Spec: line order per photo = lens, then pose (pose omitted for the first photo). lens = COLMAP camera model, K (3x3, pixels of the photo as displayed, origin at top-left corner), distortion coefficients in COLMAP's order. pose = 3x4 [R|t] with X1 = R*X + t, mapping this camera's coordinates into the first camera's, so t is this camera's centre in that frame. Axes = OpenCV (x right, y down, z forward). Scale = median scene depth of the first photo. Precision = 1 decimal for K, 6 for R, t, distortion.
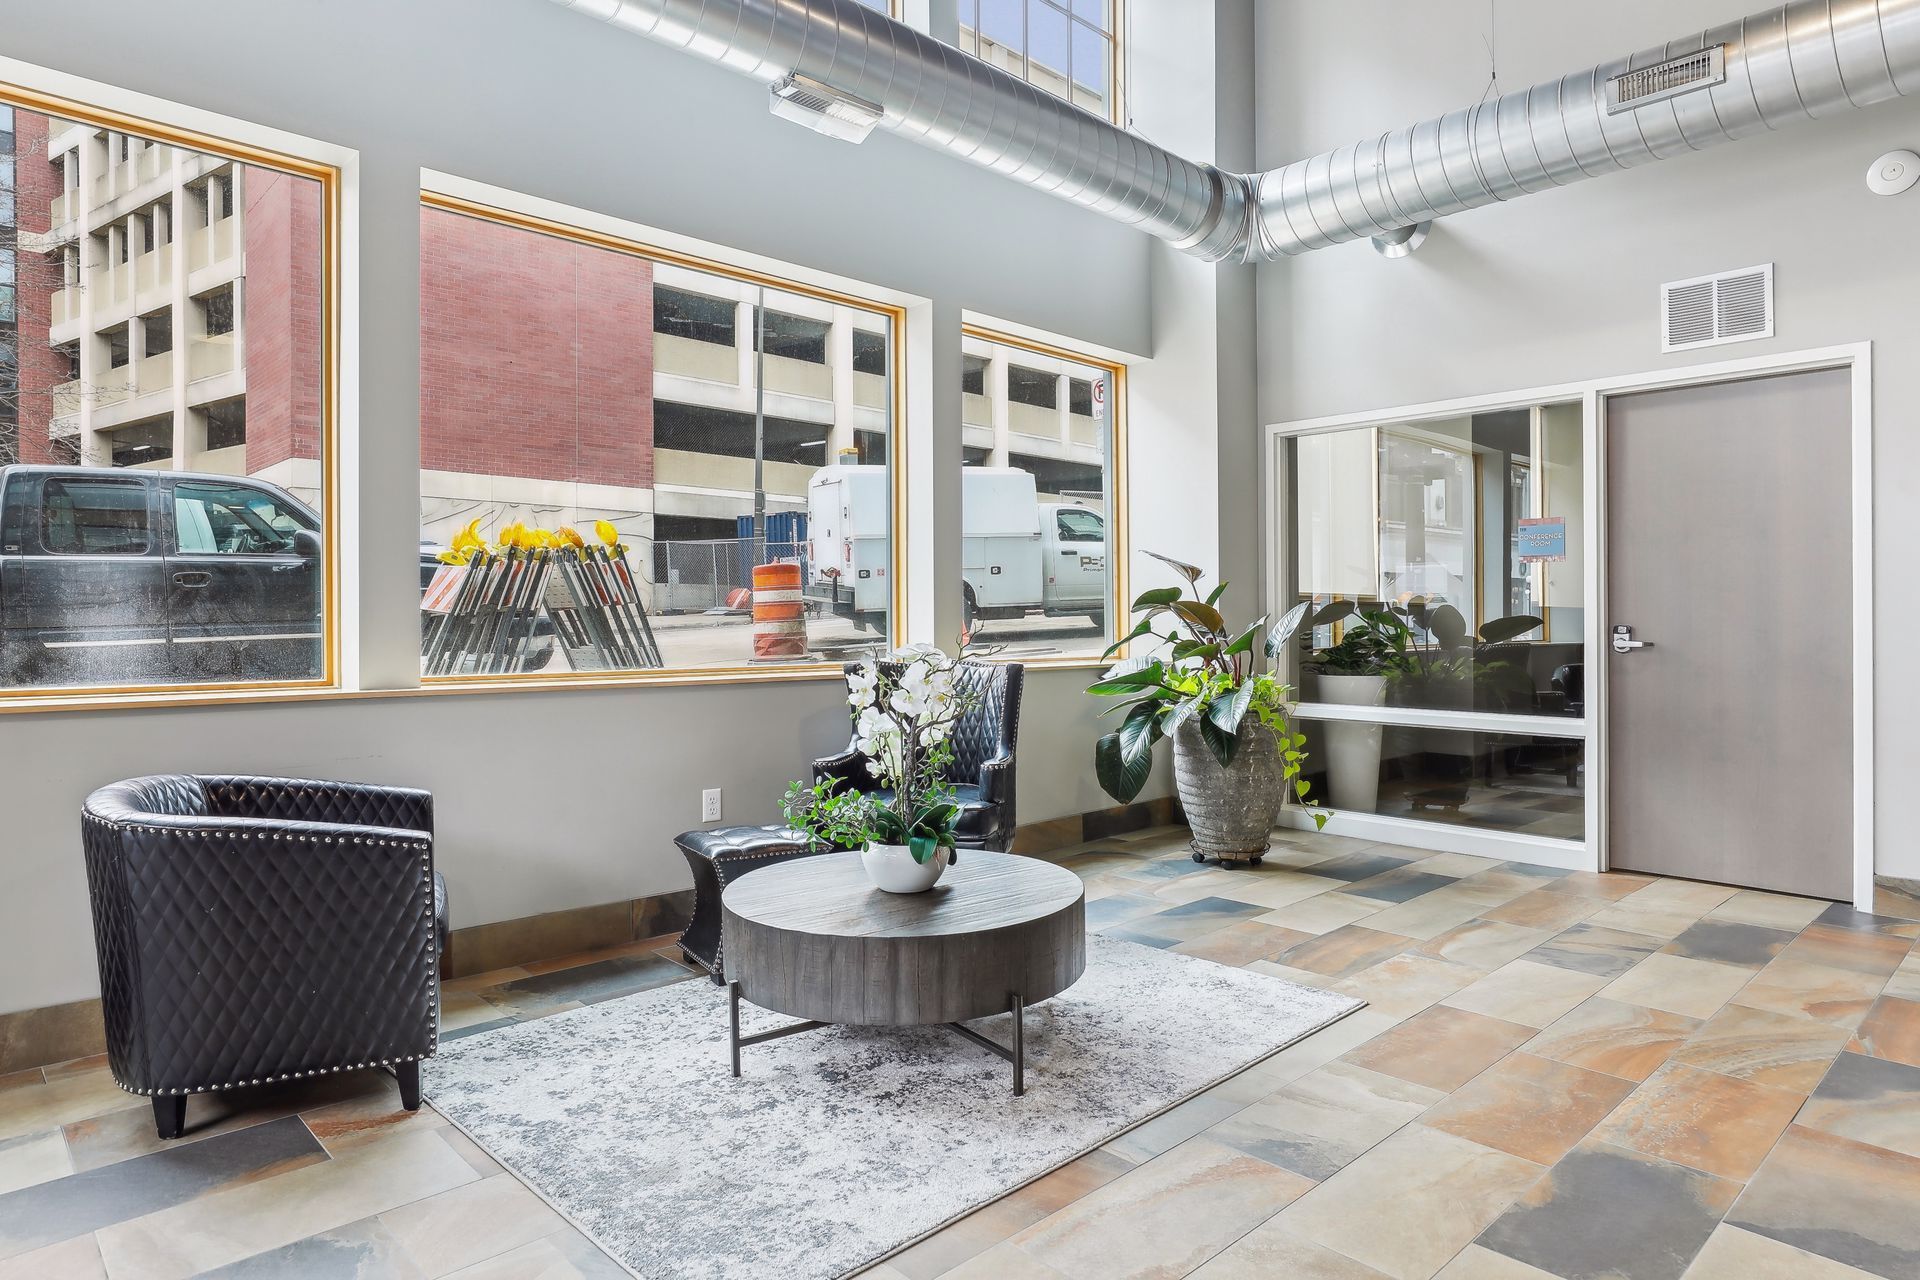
lens RADIAL K [[1118.2, 0, 961.7], [0, 1118.2, 625.5], [0, 0, 1]] dist [-0.030094, 0.017403]
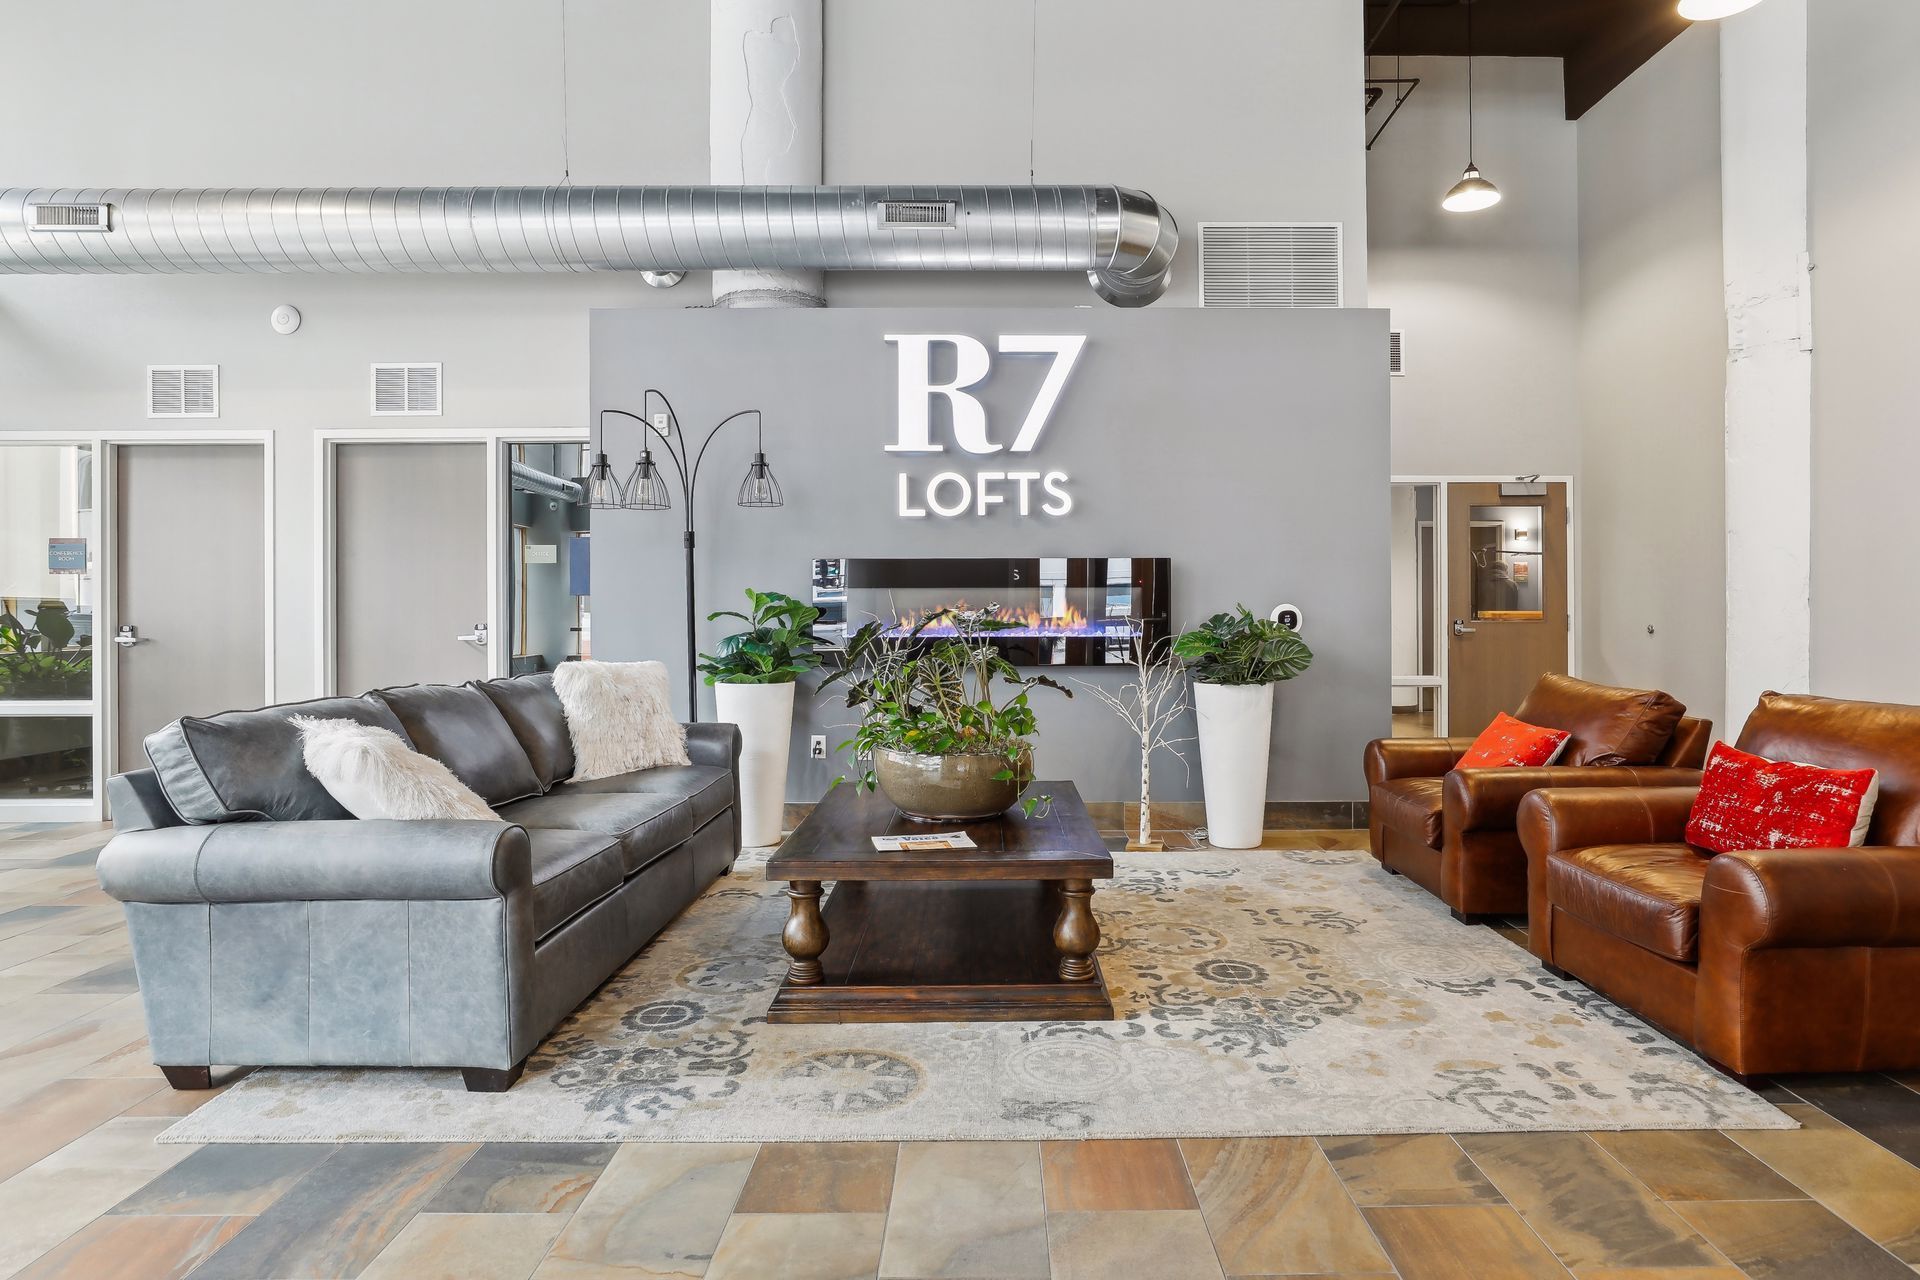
lens RADIAL K [[1034.4, 0, 999.4], [0, 1034.4, 628.8], [0, 0, 1]] dist [-0.020648, 0.003586]
pose [[0.680951, 0.003128, 0.732322, 0.415578], [0.003509, 0.999965, -0.007534, 0.015912], [-0.732321, 0.007700, 0.680916, -0.535681]]
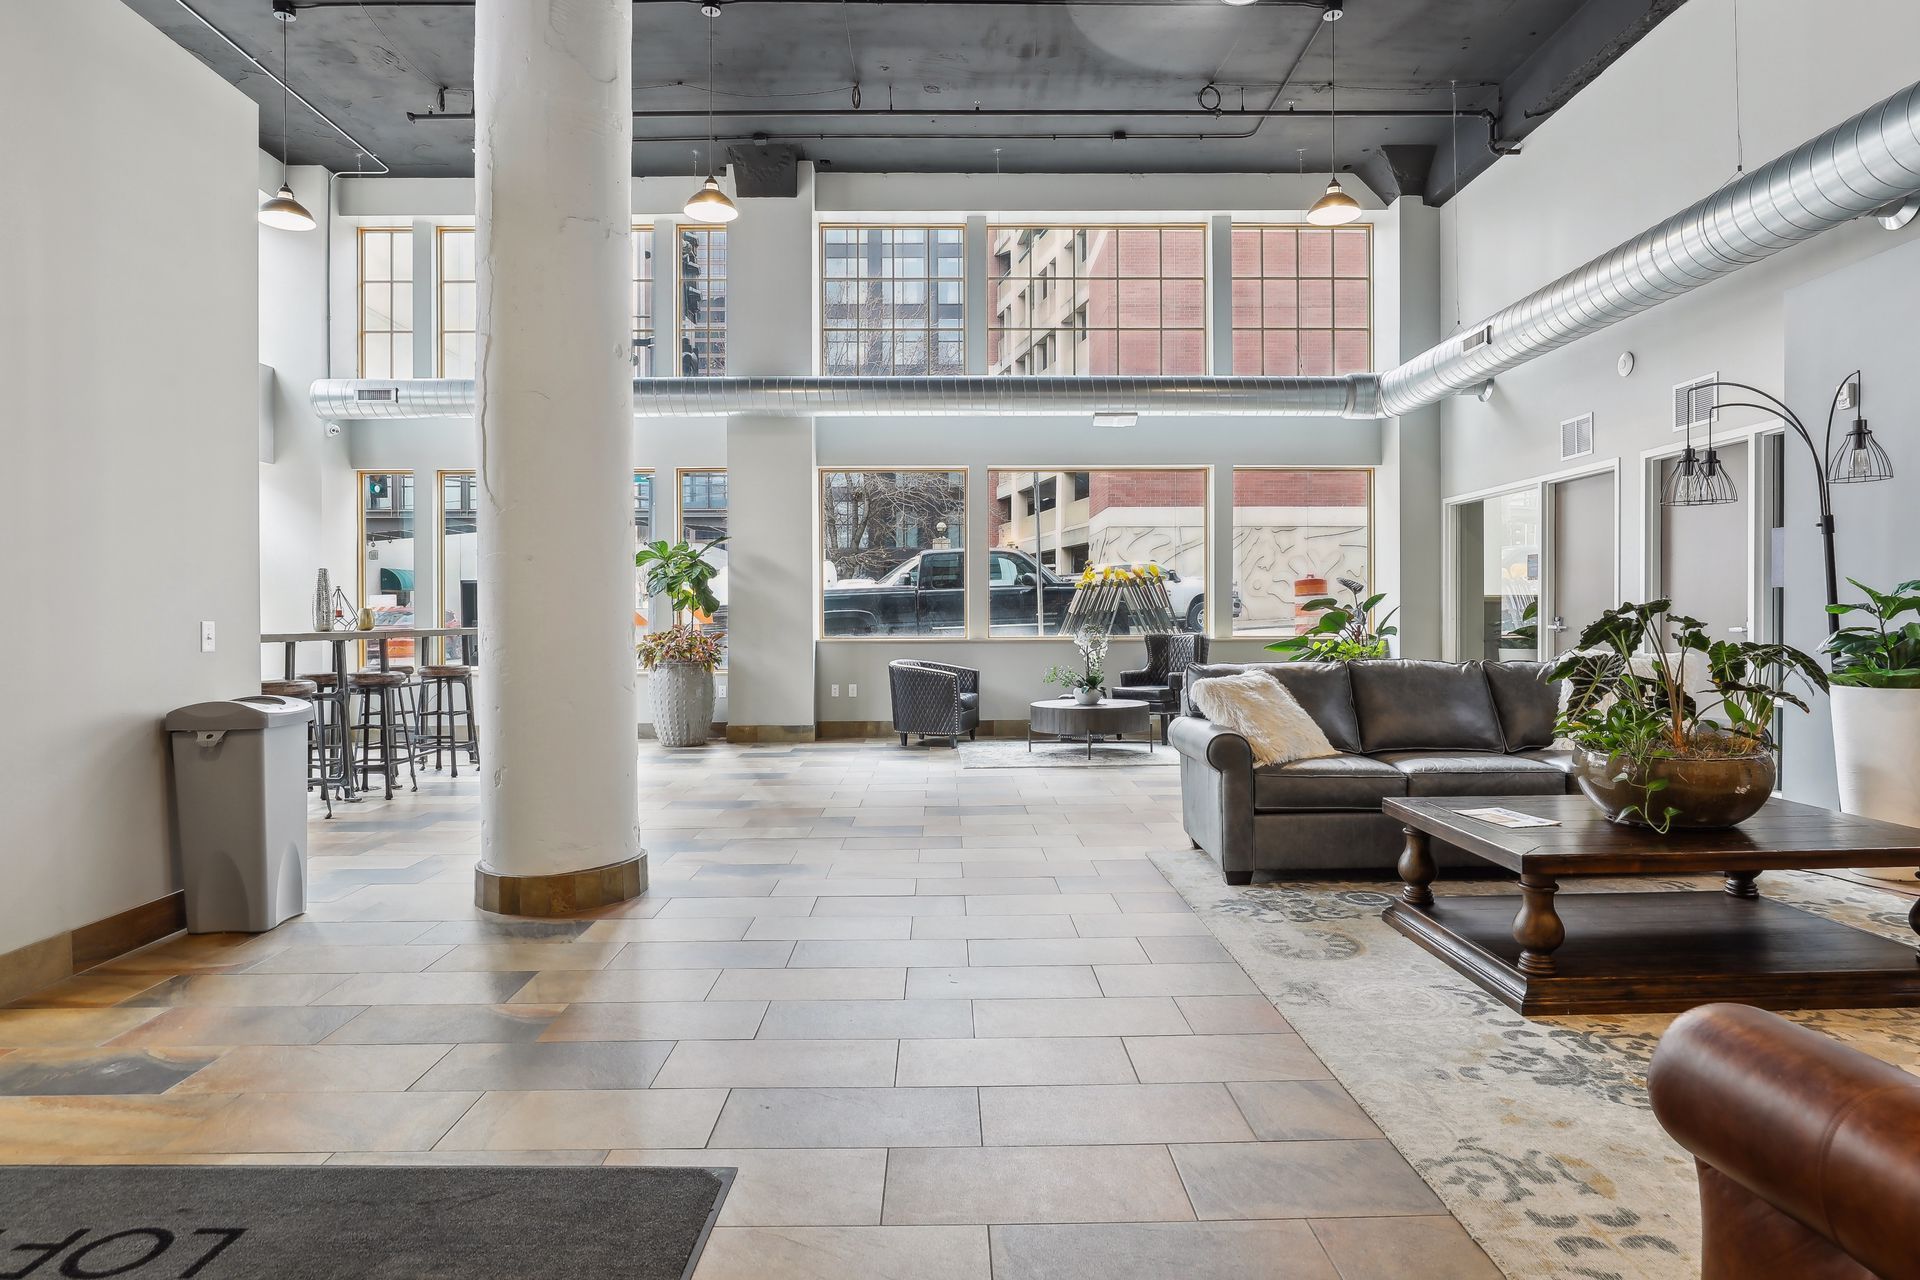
lens RADIAL K [[1034.4, 0, 999.4], [0, 1034.4, 628.8], [0, 0, 1]] dist [-0.020648, 0.003586]
pose [[0.759940, 0.004682, -0.649976, 0.982188], [0.000958, 0.999965, 0.008323, 0.005896], [0.649992, -0.006948, 0.759909, -0.800046]]
